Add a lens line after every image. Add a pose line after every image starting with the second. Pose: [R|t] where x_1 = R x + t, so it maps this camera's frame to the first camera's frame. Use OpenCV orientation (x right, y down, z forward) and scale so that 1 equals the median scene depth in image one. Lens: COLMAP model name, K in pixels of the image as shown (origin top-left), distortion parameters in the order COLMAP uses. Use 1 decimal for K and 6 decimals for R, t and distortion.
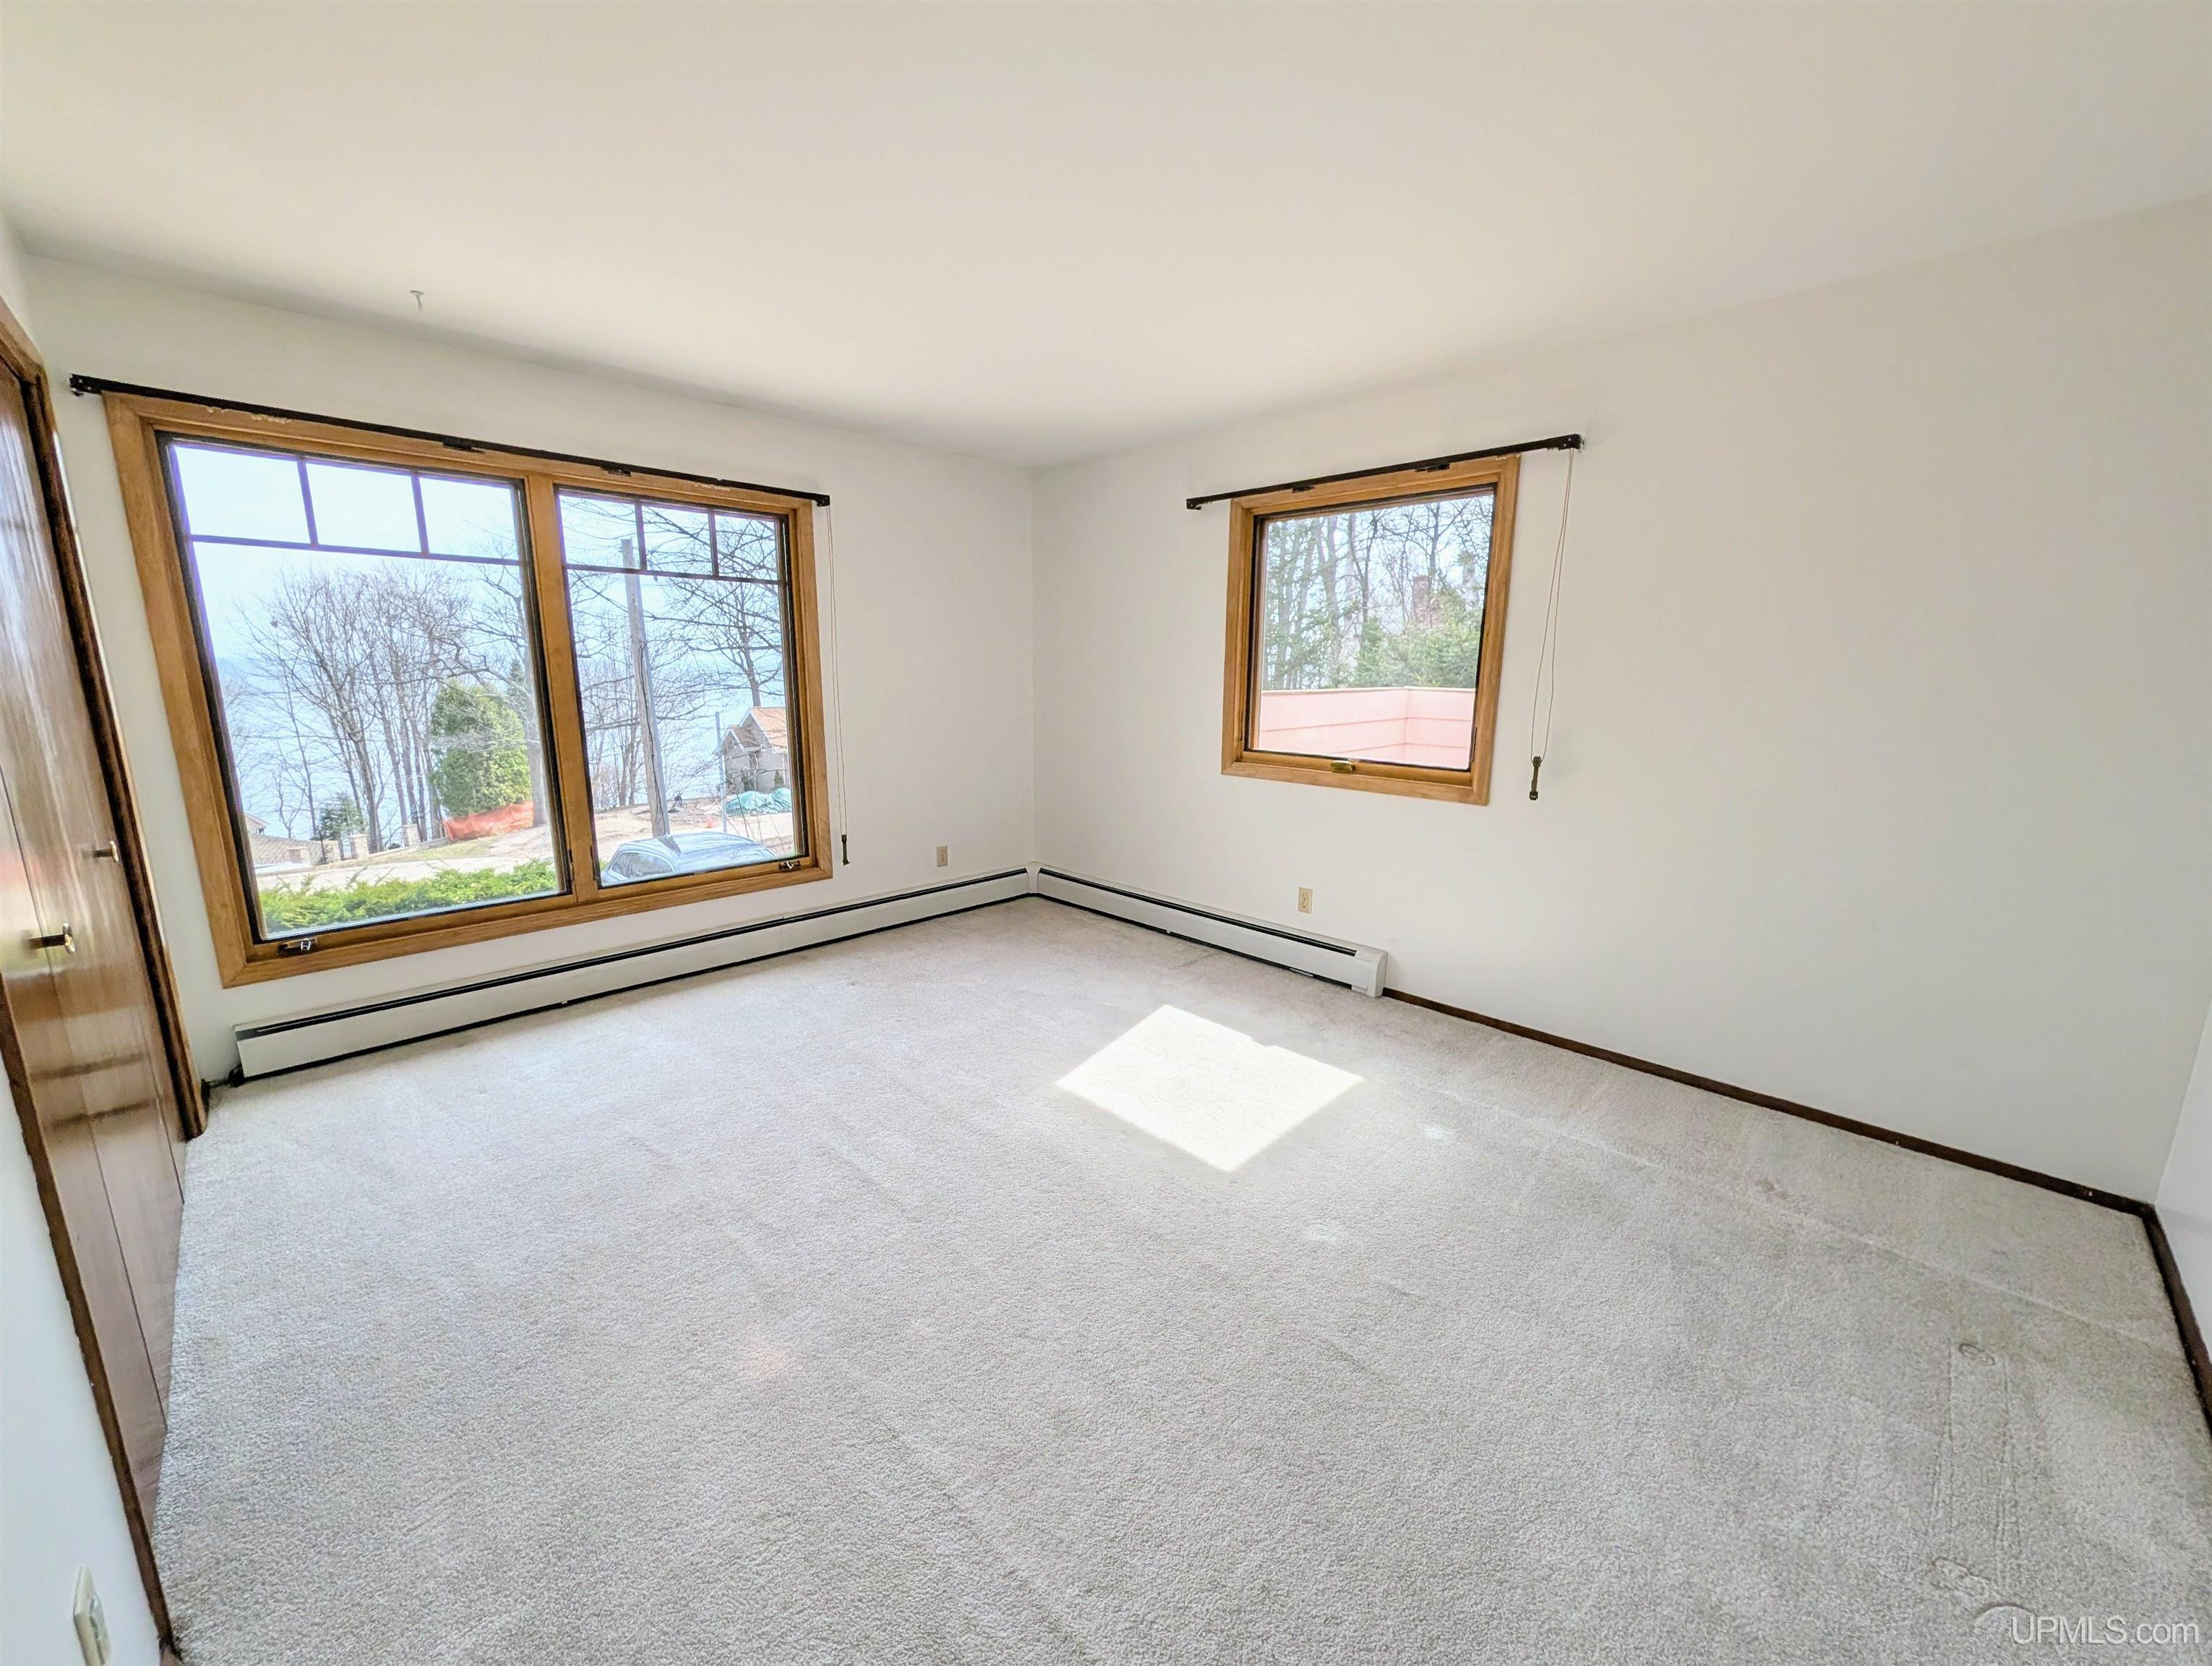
lens RADIAL K [[852.7, 0, 1088.0], [0, 852.7, 840.4], [0, 0, 1]] dist [0.005006, -0.001544]
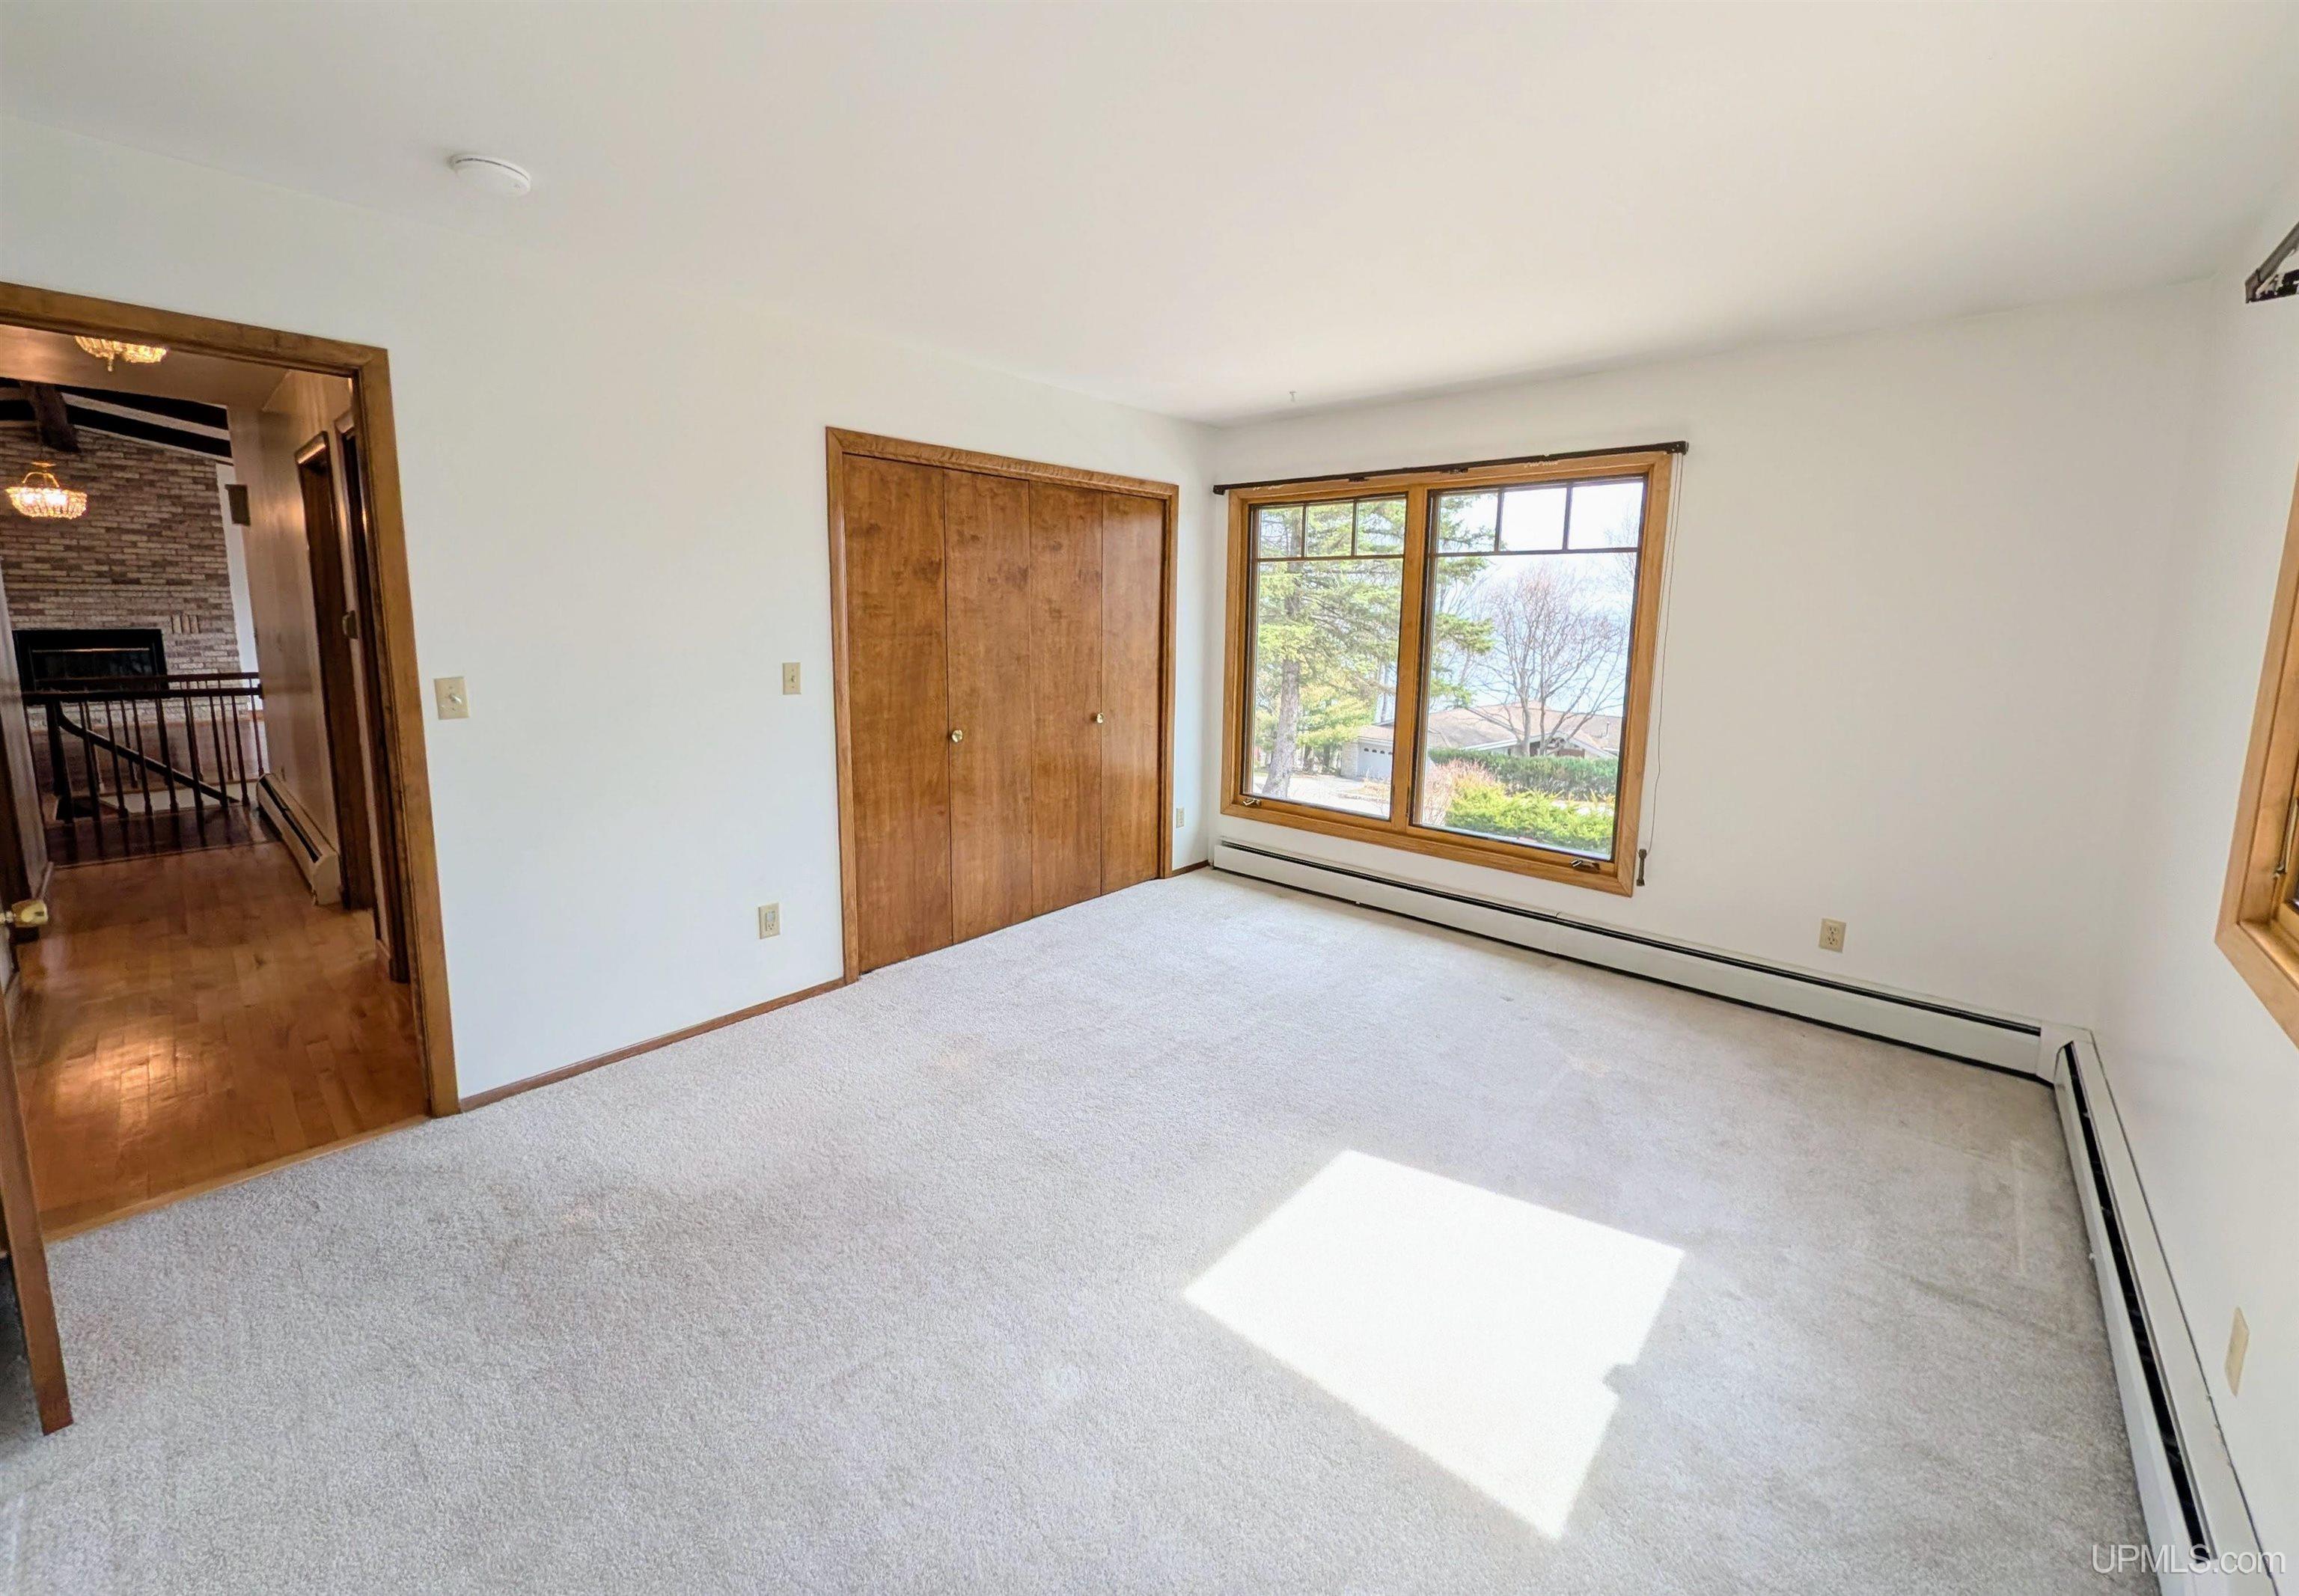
lens RADIAL K [[898.1, 0, 1183.5], [0, 898.1, 730.7], [0, 0, 1]] dist [-0.002136, -0.000257]
pose [[0.060409, 0.107888, -0.992326, 0.566046], [-0.228138, 0.969320, 0.091499, -0.101622], [0.971753, 0.220860, 0.083170, 0.530732]]
